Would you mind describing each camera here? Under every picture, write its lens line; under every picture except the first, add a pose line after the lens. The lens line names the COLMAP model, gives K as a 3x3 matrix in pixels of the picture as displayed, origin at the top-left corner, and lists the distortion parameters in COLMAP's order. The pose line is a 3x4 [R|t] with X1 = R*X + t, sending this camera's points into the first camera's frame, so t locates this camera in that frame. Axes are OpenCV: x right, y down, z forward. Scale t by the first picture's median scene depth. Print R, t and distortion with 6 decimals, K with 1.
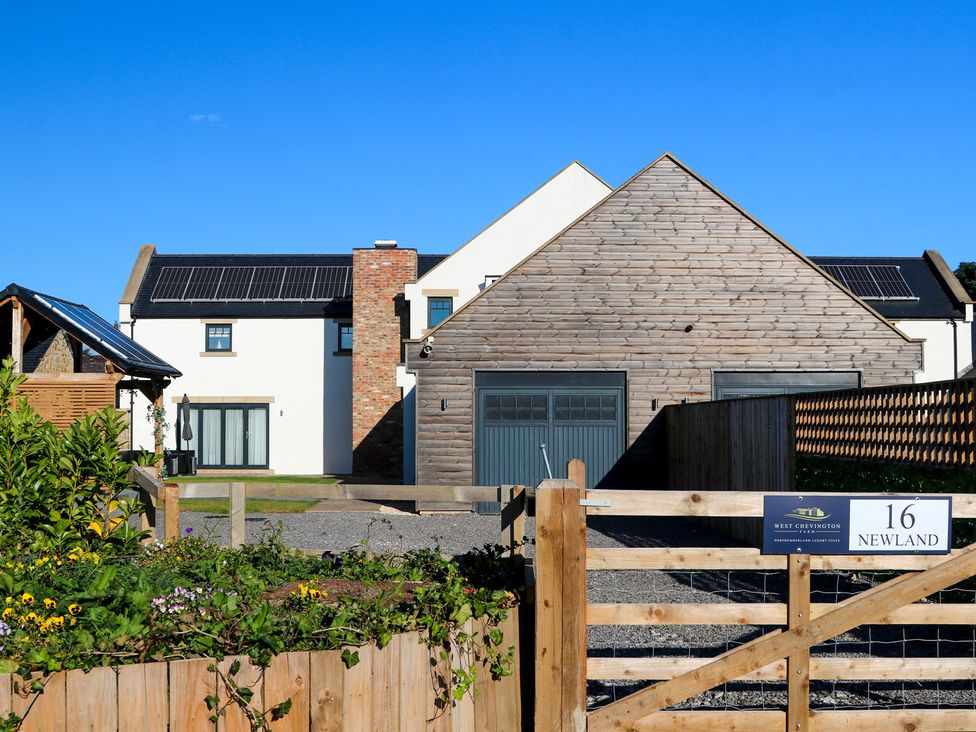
lens RADIAL K [[1210.0, 0, 488.0], [0, 1210.0, 366.0], [0, 0, 1]] dist [-0.015536, -0.017645]
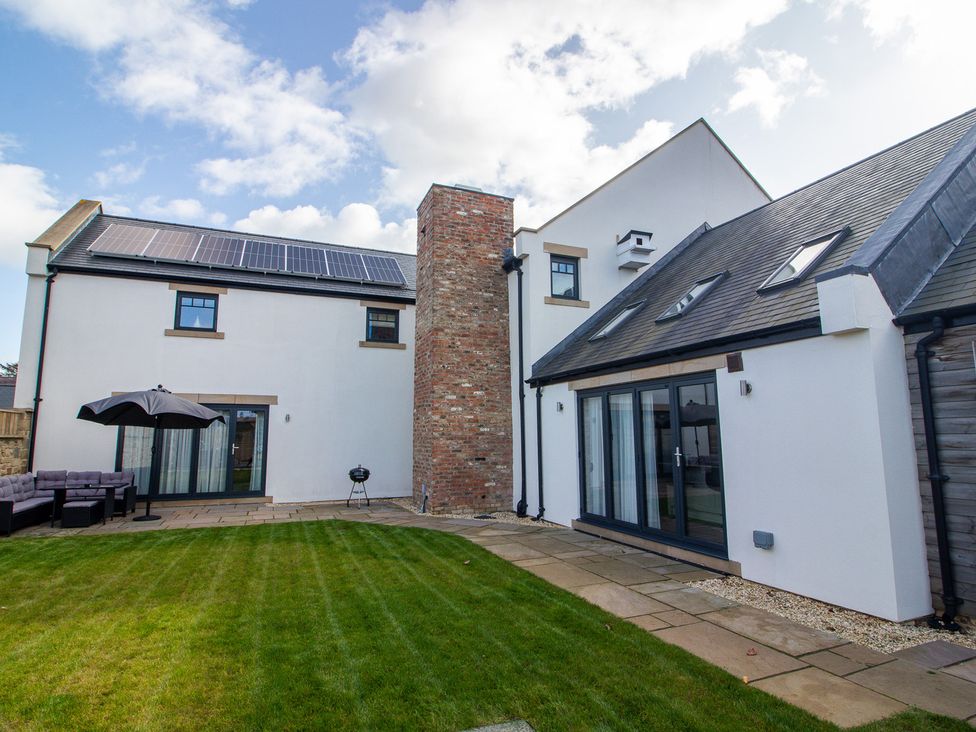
lens RADIAL K [[509.1, 0, 478.1], [0, 509.1, 367.1], [0, 0, 1]] dist [-0.002139, -0.007009]
pose [[0.930241, 0.043894, 0.364316, -0.176644], [-0.014061, 0.996355, -0.084141, 0.032149], [-0.366681, 0.073148, 0.927467, 0.665445]]
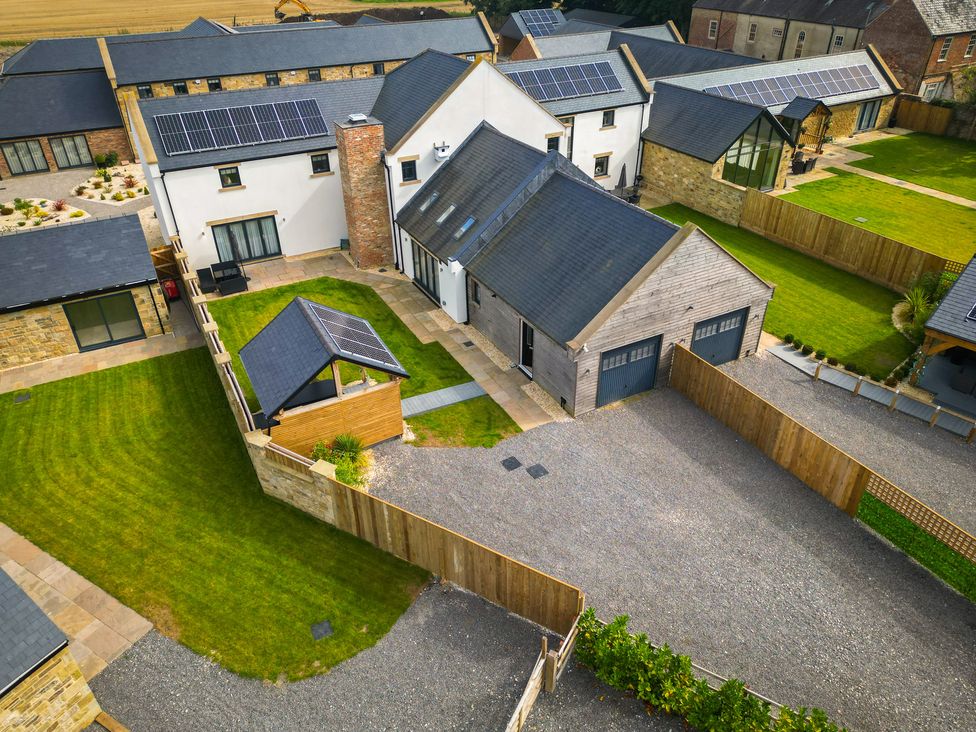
lens RADIAL K [[685.8, 0, 488.0], [0, 685.8, 366.0], [0, 0, 1]] dist [0.098141, -0.001378]
pose [[0.889746, -0.257352, 0.376991, -0.321278], [-0.017309, 0.806292, 0.591265, -0.340056], [-0.456128, -0.532601, 0.712940, 0.148690]]
